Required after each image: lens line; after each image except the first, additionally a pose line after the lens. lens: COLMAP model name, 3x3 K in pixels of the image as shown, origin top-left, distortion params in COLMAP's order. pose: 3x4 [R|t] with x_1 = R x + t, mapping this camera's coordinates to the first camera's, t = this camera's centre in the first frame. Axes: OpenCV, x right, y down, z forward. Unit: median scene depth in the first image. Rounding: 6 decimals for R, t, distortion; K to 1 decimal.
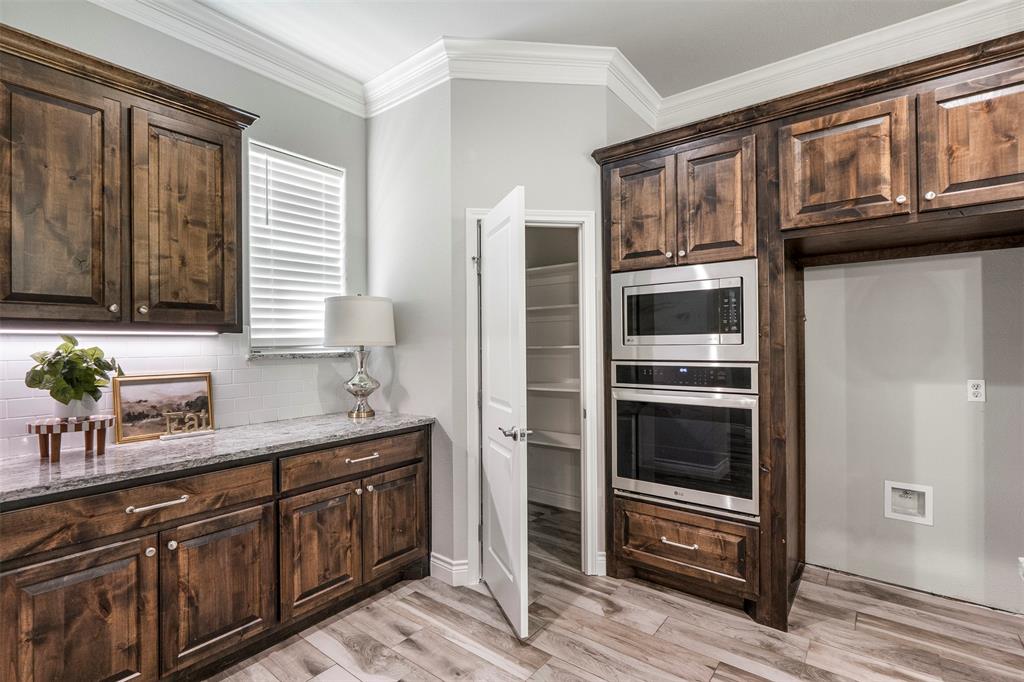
lens RADIAL K [[447.9, 0, 510.3], [0, 447.9, 342.0], [0, 0, 1]] dist [-0.000649, 0.000206]
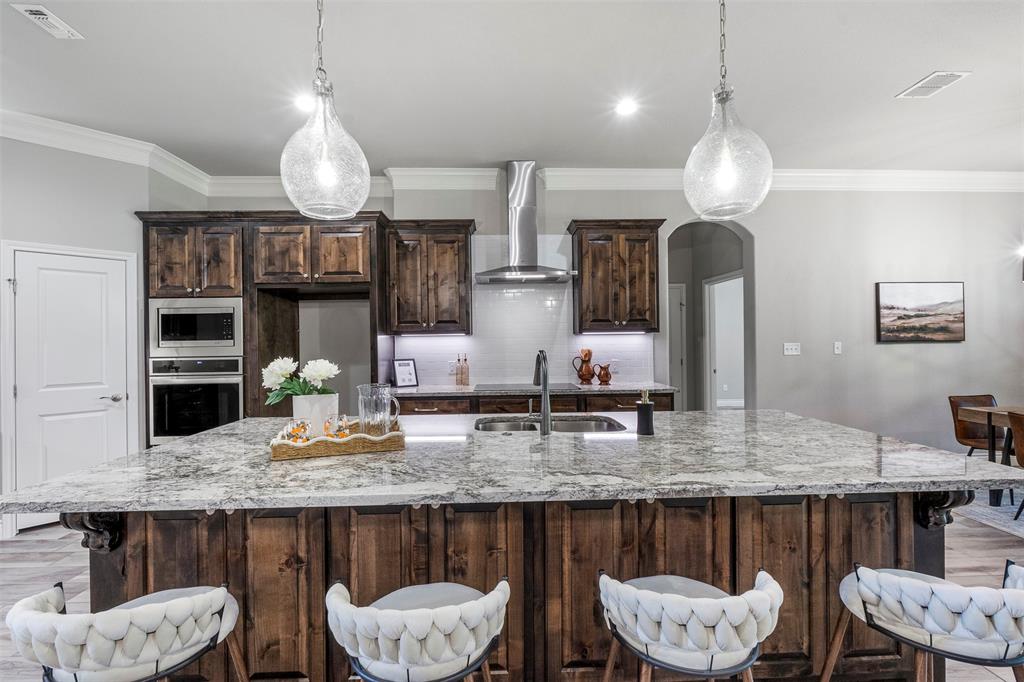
lens RADIAL K [[447.9, 0, 514.1], [0, 447.9, 338.8], [0, 0, 1]] dist [-0.000649, 0.000206]
pose [[0.780928, 0.001837, 0.624618, 0.280066], [0.001982, 0.999983, -0.005419, -0.011993], [-0.624618, 0.005470, 0.780911, -1.019058]]
